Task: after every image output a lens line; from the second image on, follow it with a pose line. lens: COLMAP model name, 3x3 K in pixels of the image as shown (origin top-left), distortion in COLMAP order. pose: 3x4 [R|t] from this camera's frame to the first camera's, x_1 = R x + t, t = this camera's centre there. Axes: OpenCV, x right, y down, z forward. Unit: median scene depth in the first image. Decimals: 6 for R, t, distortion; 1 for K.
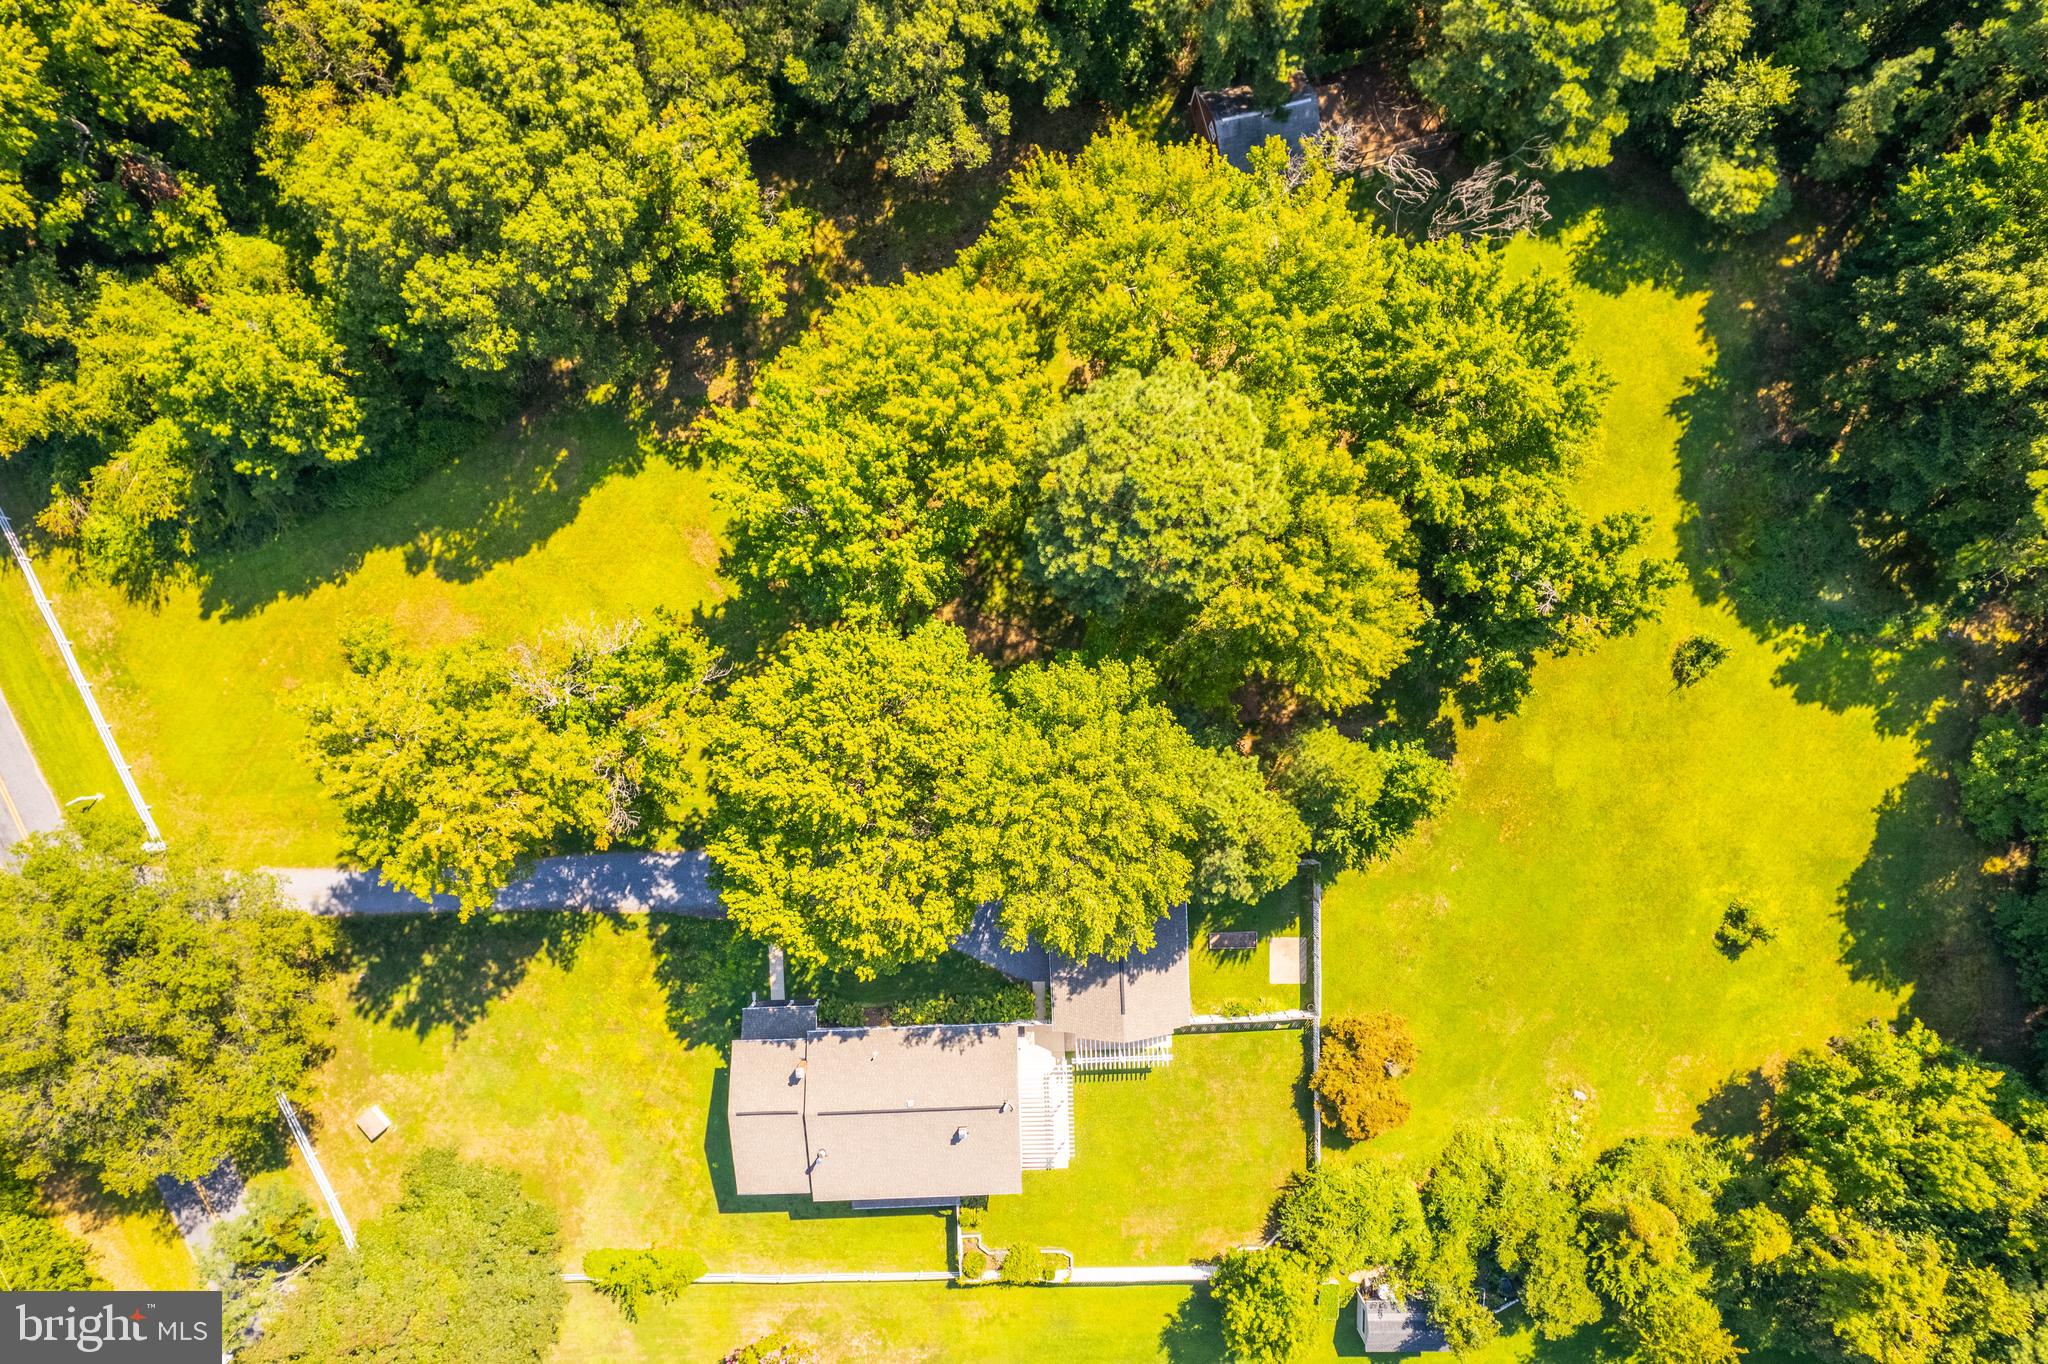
lens RADIAL K [[1312.5, 0, 1028.6], [0, 1312.5, 696.3], [0, 0, 1]] dist [-0.085552, 0.071684]
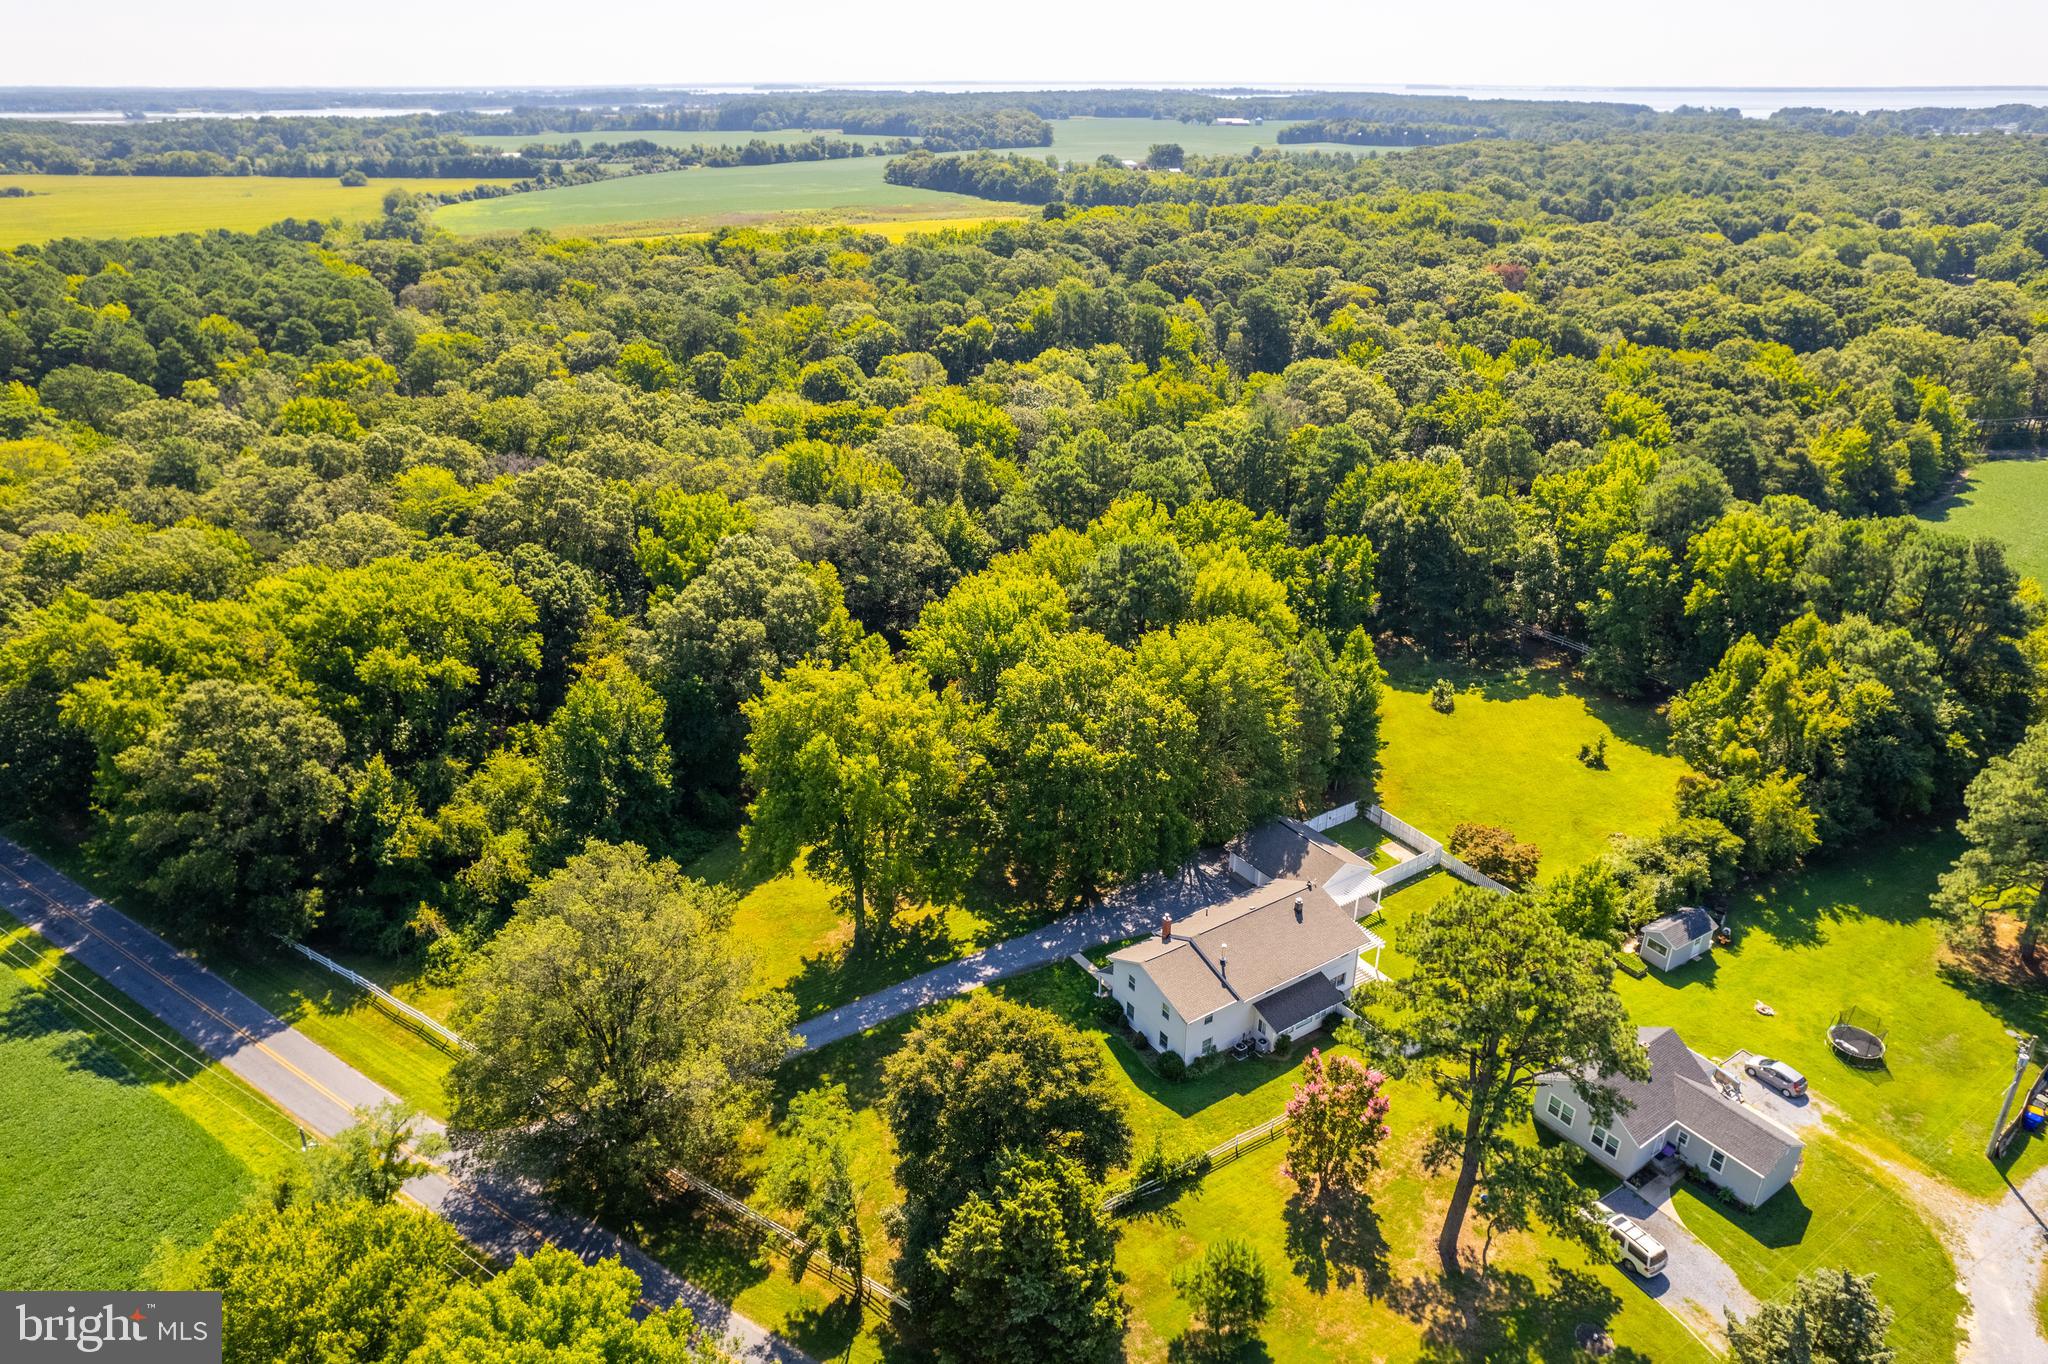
lens RADIAL K [[1328.7, 0, 1021.8], [0, 1328.7, 687.6], [0, 0, 1]] dist [-0.097770, 0.090245]
pose [[0.856991, -0.217815, 0.467036, -0.767908], [0.515291, 0.350991, -0.781844, 1.032308], [0.006372, 0.910693, 0.413035, 0.253484]]
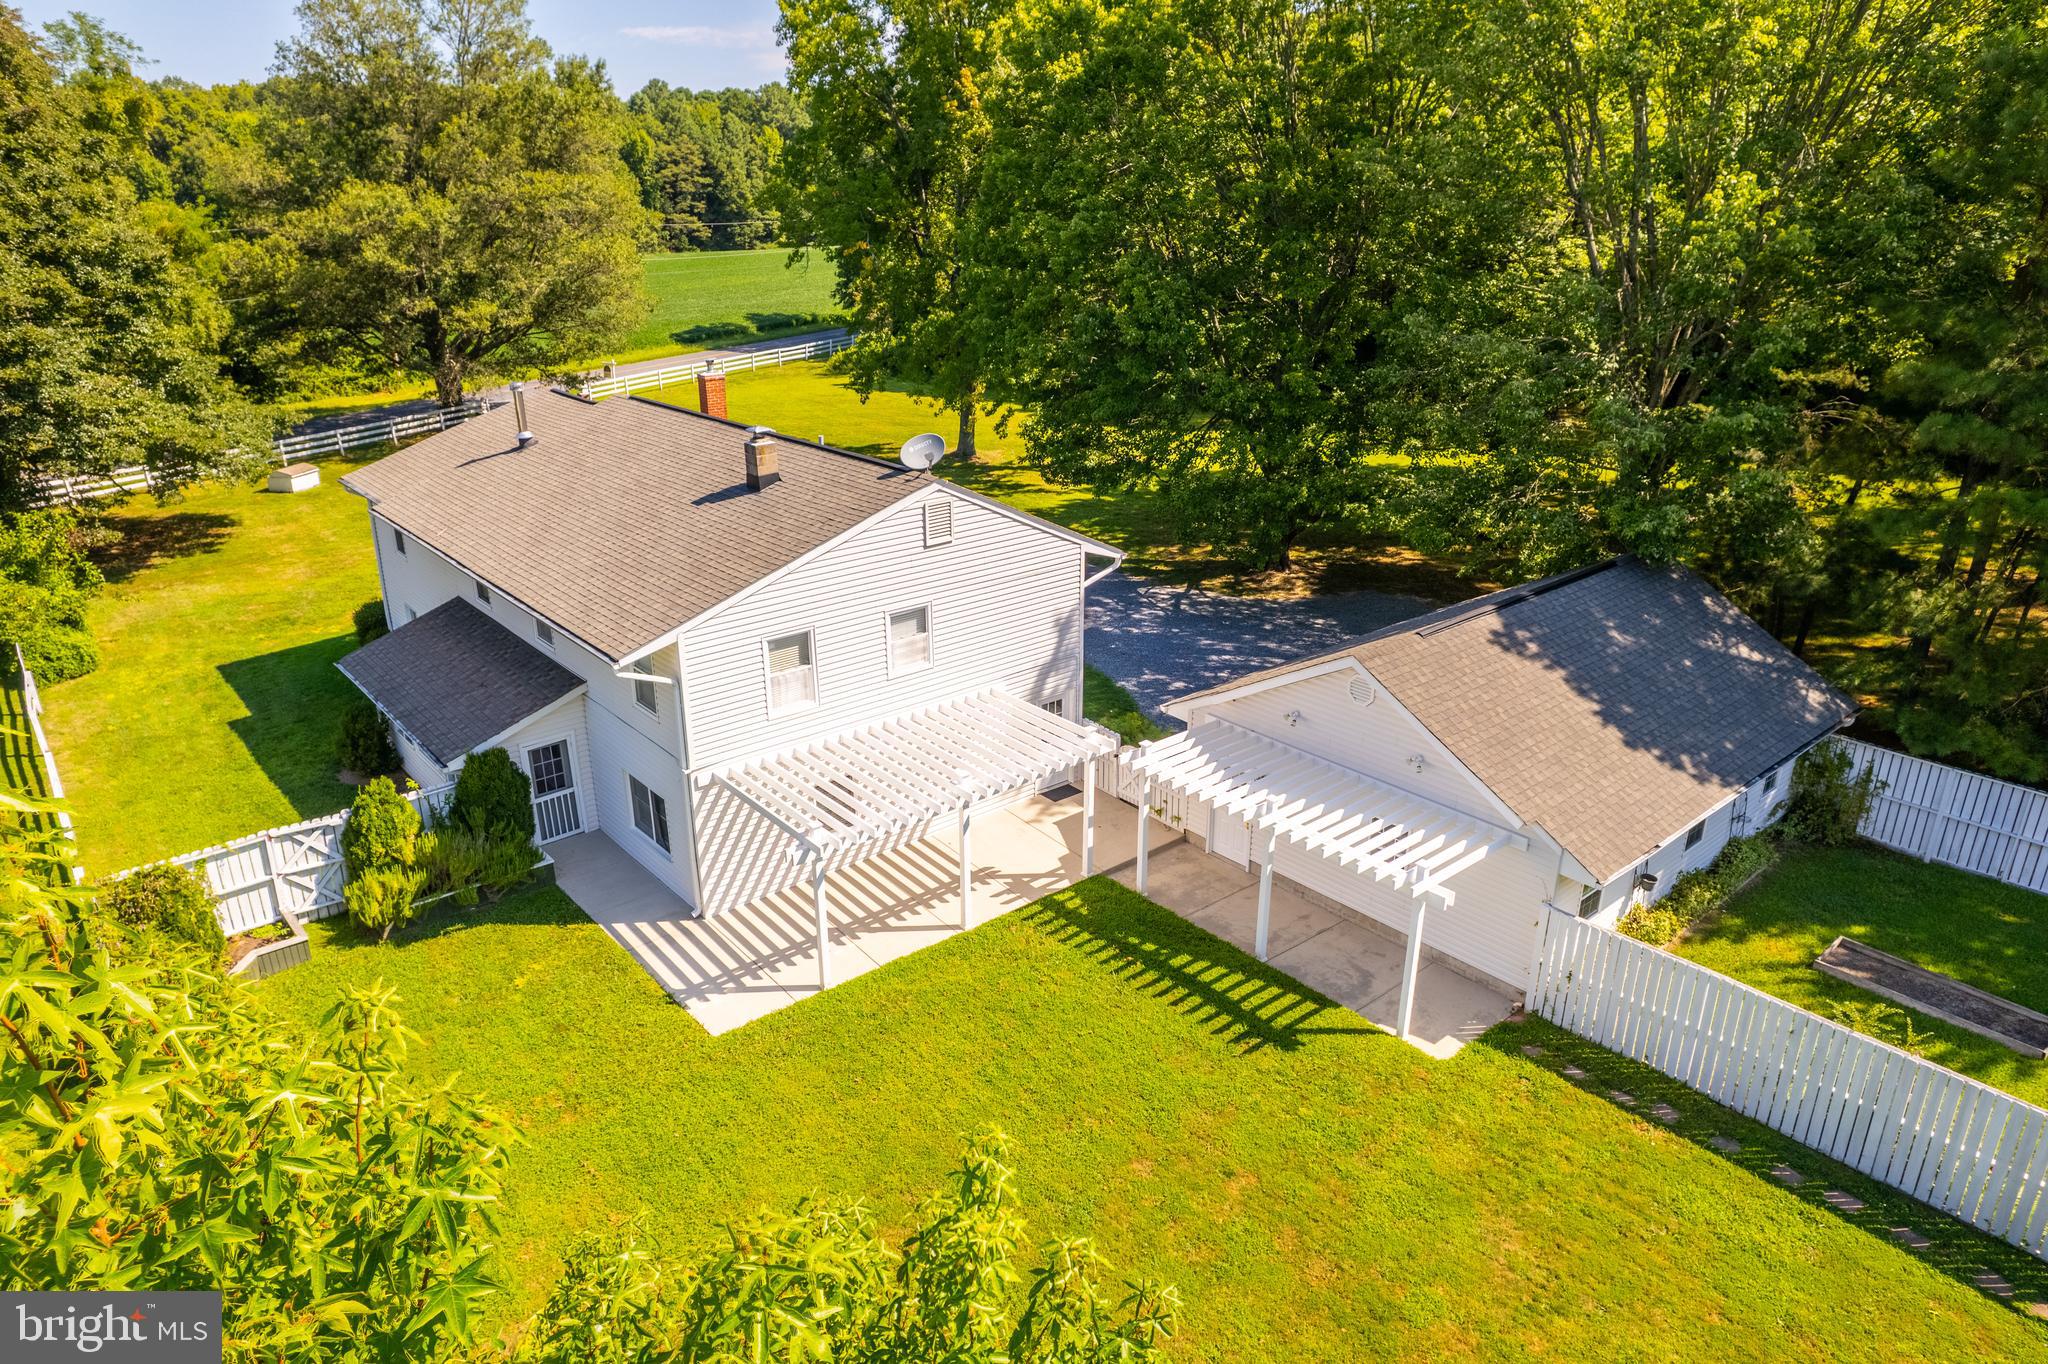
lens RADIAL K [[1322.1, 0, 1027.3], [0, 1322.1, 687.6], [0, 0, 1]] dist [-0.083601, 0.077405]
pose [[0.615891, 0.288545, -0.733090, 0.210342], [-0.787763, 0.213295, -0.577870, 0.436072], [-0.010377, 0.933406, 0.358672, 0.861719]]
